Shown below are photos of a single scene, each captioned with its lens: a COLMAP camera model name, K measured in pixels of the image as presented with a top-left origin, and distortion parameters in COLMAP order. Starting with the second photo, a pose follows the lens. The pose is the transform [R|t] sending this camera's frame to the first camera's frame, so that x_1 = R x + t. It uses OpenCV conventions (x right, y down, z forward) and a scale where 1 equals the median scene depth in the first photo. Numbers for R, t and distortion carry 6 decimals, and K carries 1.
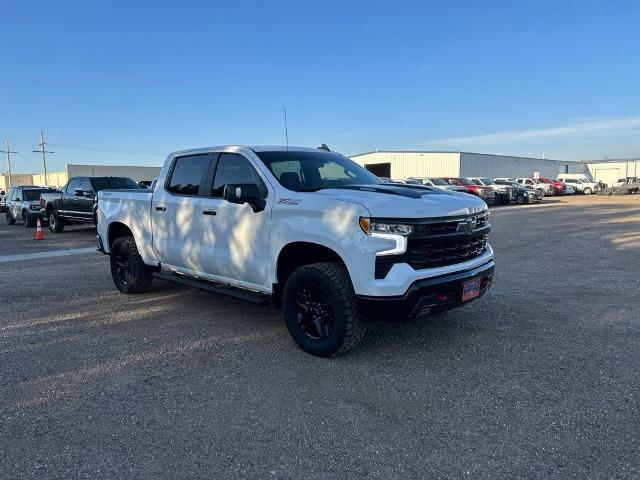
lens RADIAL K [[476.4, 0, 321.7], [0, 476.4, 264.5], [0, 0, 1]] dist [0.038515, -0.043401]
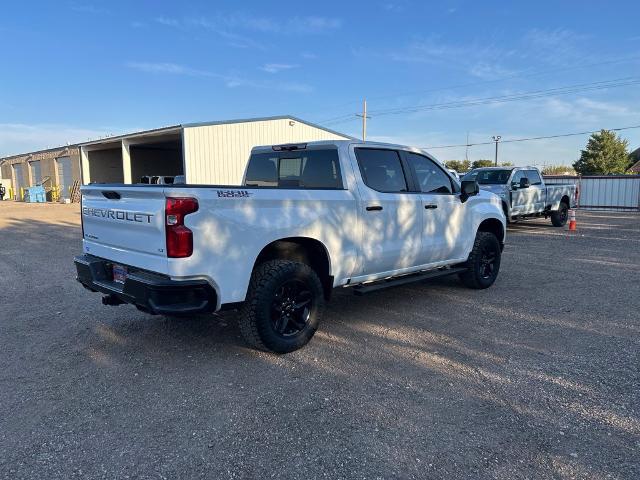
lens RADIAL K [[476.4, 0, 319.8], [0, 476.4, 244.7], [0, 0, 1]] dist [0.038515, -0.043401]
pose [[0.019005, -0.104756, 0.994316, -1.345978], [0.165768, 0.981062, 0.100191, -0.174103], [-0.985982, 0.162922, 0.036010, 1.226465]]
